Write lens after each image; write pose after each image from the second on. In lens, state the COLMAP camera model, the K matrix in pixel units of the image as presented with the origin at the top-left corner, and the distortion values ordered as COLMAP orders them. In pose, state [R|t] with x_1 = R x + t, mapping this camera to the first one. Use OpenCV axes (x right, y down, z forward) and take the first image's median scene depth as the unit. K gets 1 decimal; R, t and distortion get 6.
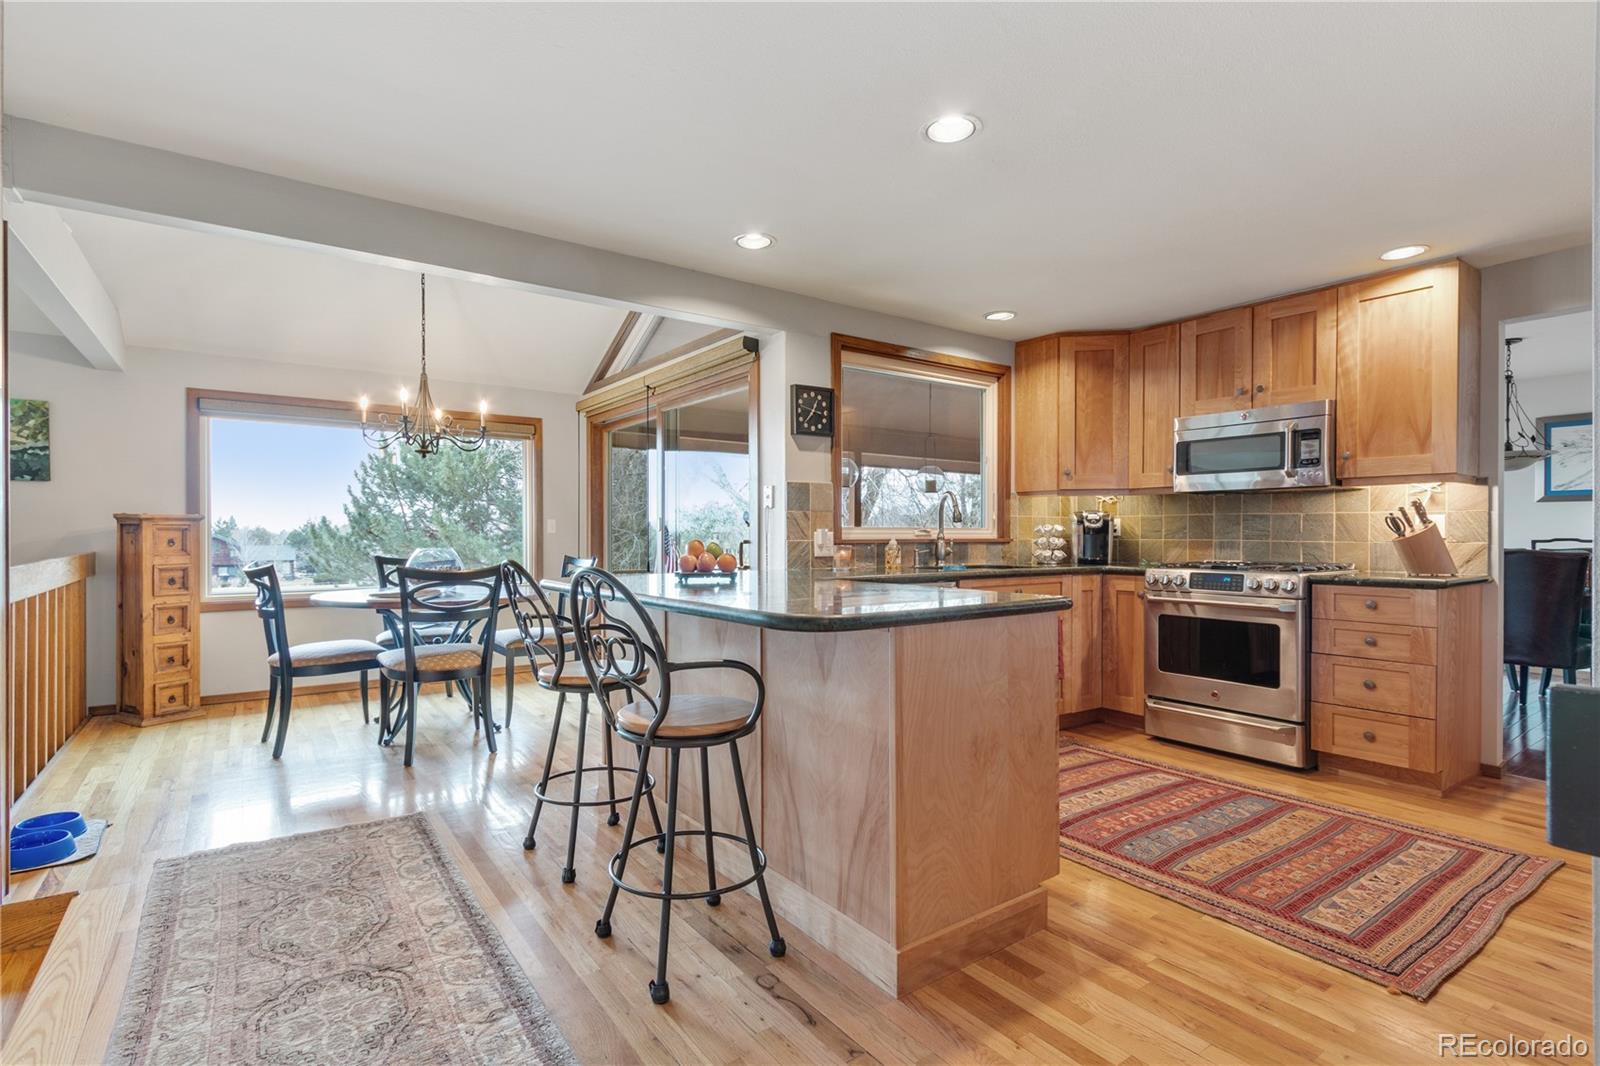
lens RADIAL K [[771.5, 0, 800.0], [0, 771.5, 533.0], [0, 0, 1]] dist [0.000541, -0.001621]
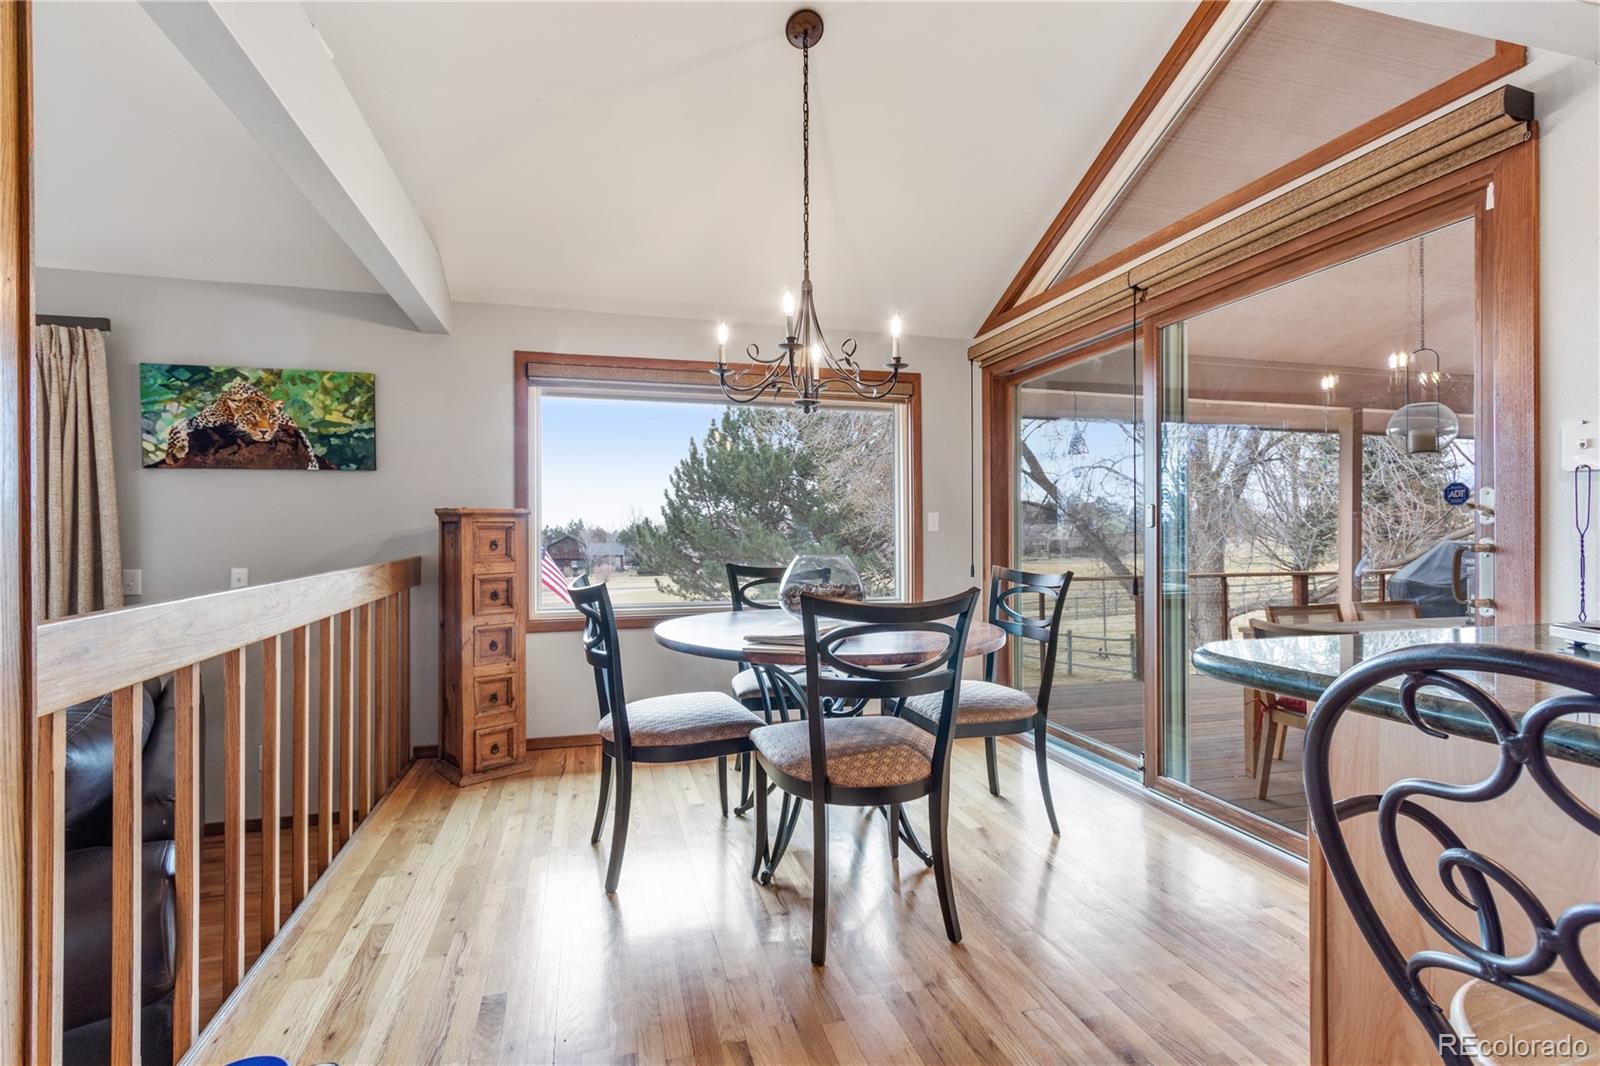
lens RADIAL K [[736.8, 0, 786.7], [0, 736.8, 526.0], [0, 0, 1]] dist [0.002353, -0.000330]
pose [[0.935239, -0.005910, -0.353967, -0.279115], [0.003432, 0.999965, -0.007626, -0.000286], [0.354000, 0.005917, 0.935227, 0.412259]]
